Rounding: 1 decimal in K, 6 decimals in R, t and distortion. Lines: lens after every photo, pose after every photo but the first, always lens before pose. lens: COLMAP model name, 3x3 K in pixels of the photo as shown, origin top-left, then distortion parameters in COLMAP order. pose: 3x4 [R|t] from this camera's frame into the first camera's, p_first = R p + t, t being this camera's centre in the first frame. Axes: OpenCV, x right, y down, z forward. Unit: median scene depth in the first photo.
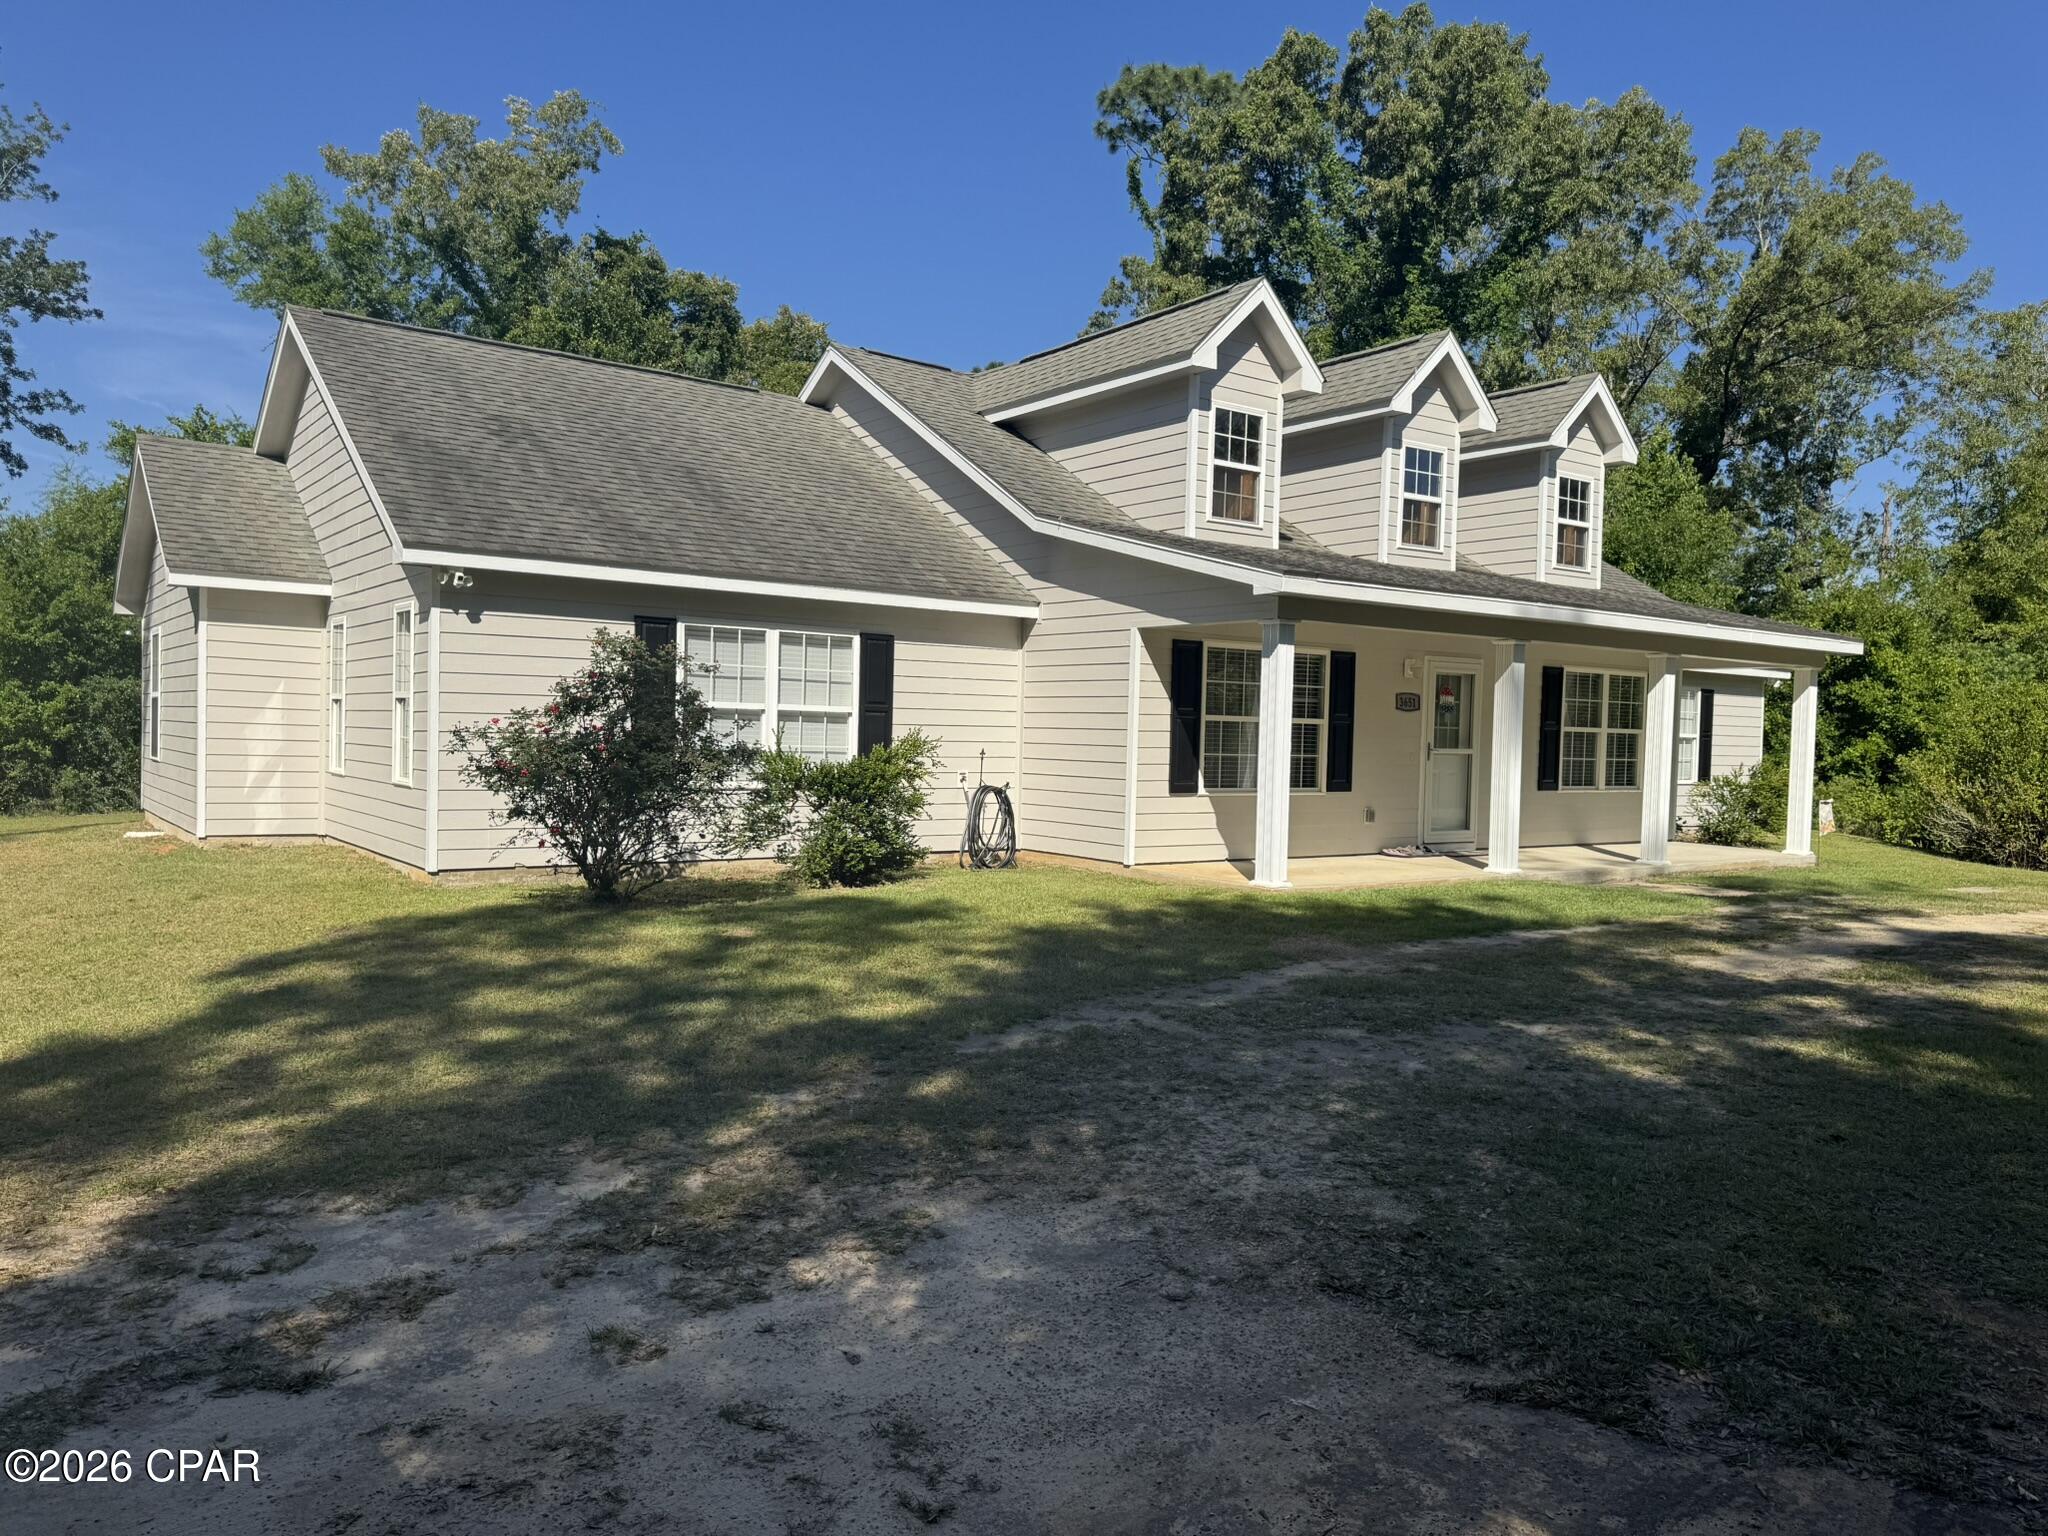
lens RADIAL K [[1434.7, 0, 1024.0], [0, 1434.7, 768.0], [0, 0, 1]] dist [0.056275, -0.002201]
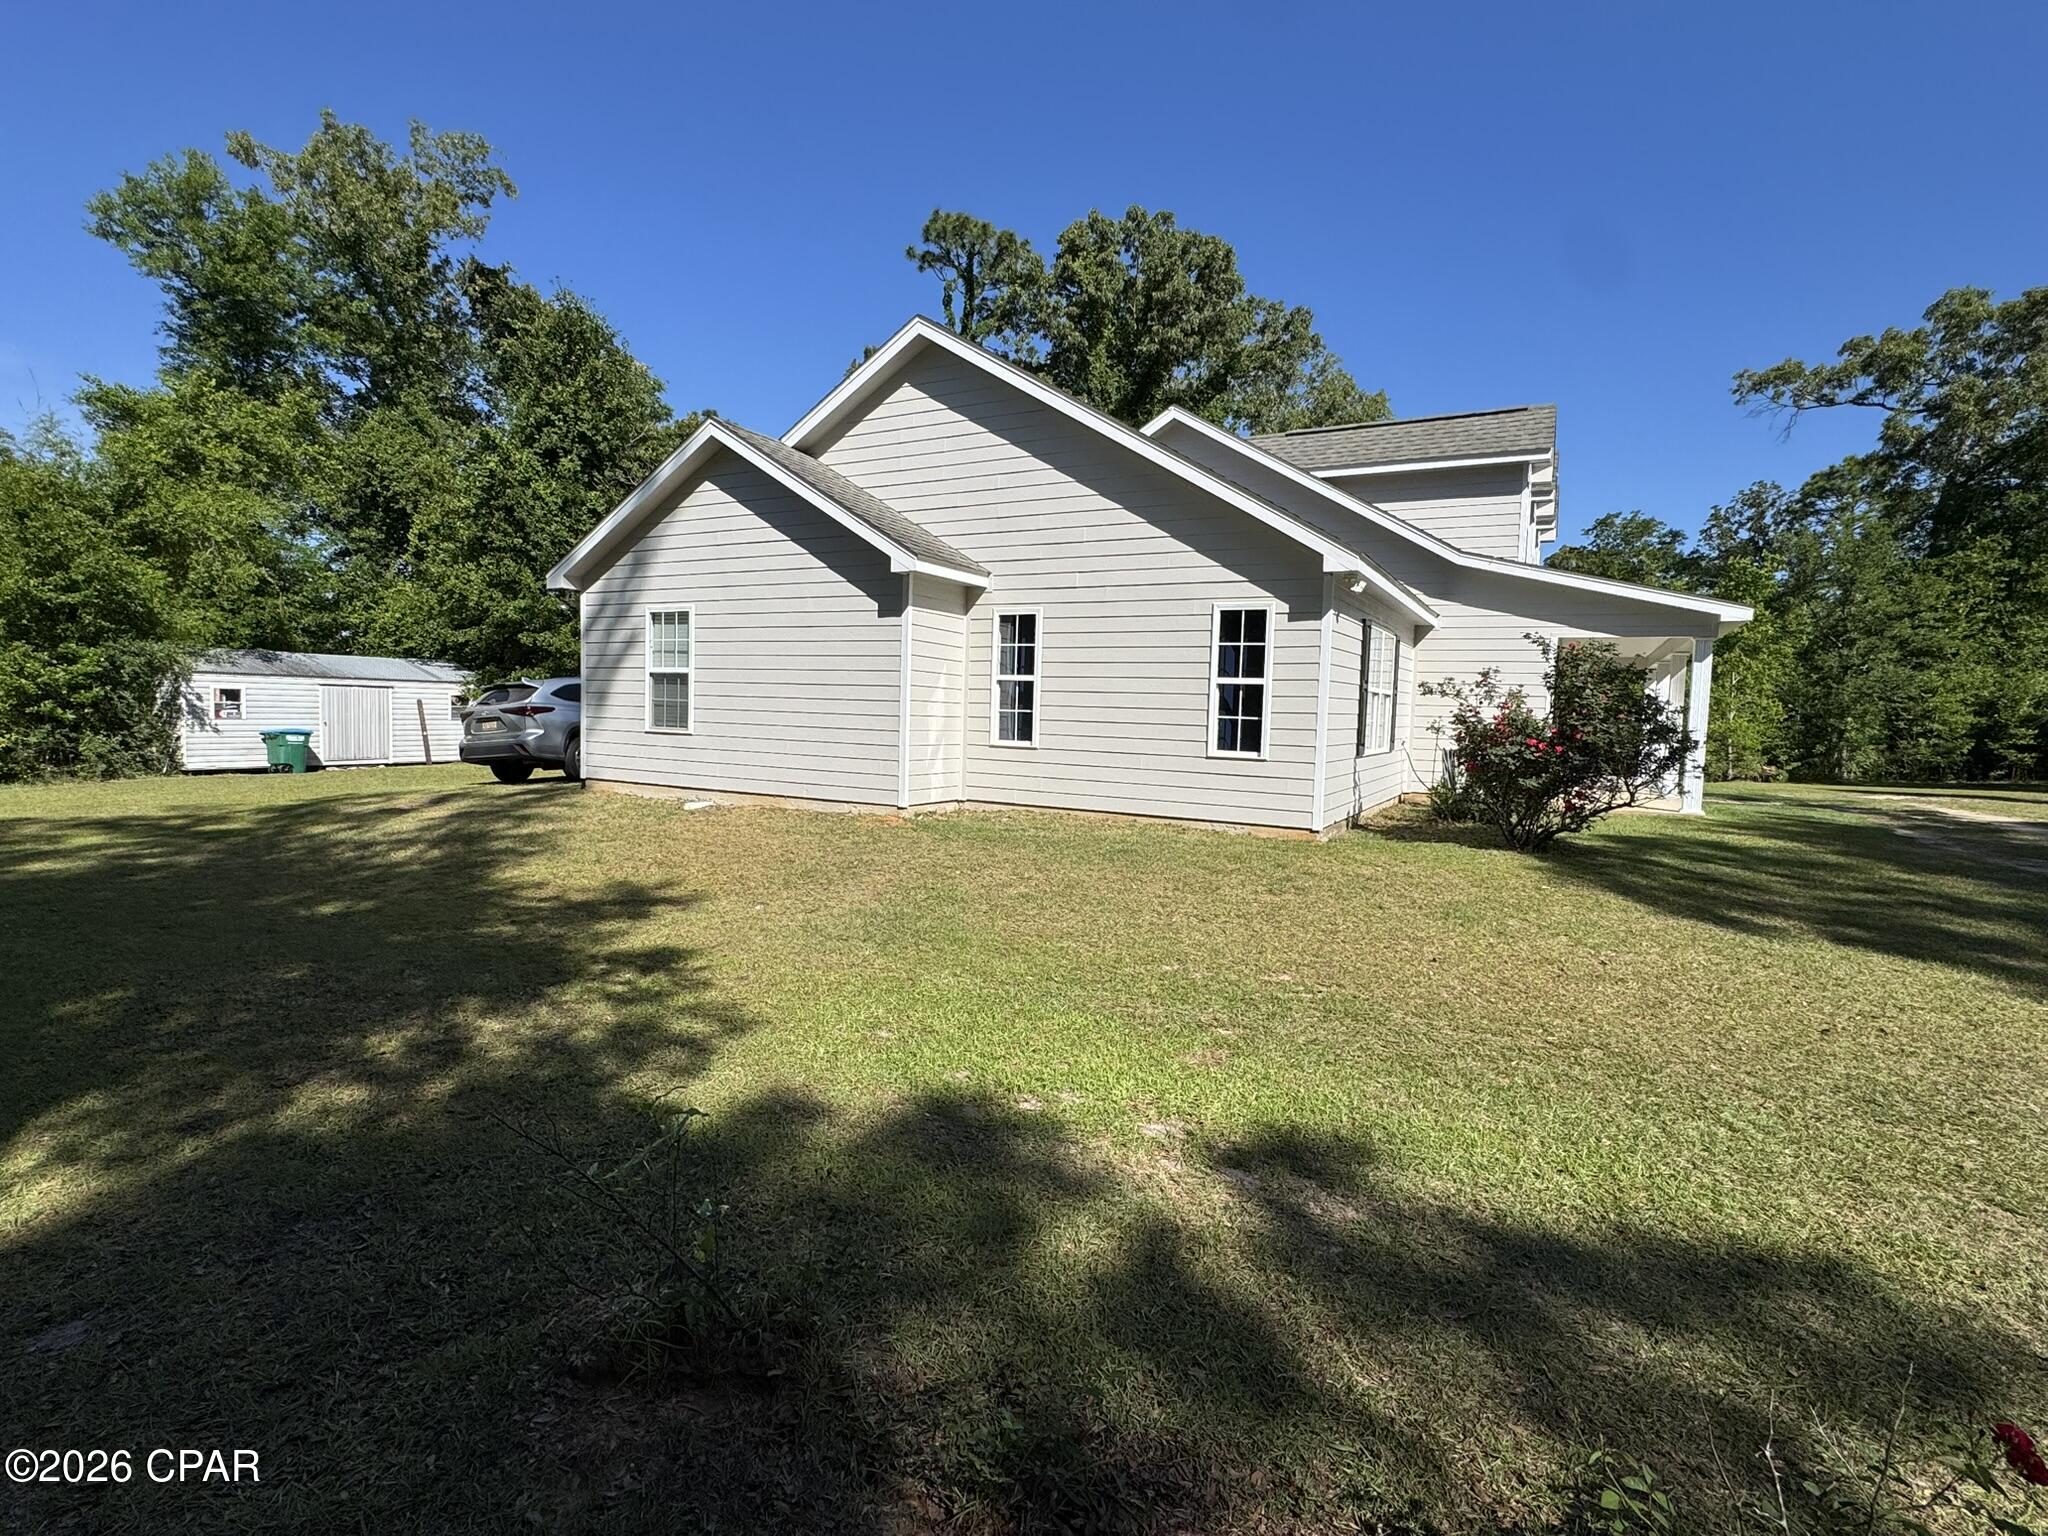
lens RADIAL K [[999.3, 0, 1024.0], [0, 999.3, 768.0], [0, 0, 1]] dist [0.034885, 0.000584]
pose [[0.921247, -0.016465, 0.388629, -0.274542], [-0.000040, 0.999100, 0.042424, -0.004533], [-0.388977, -0.039099, 0.920417, 0.101972]]
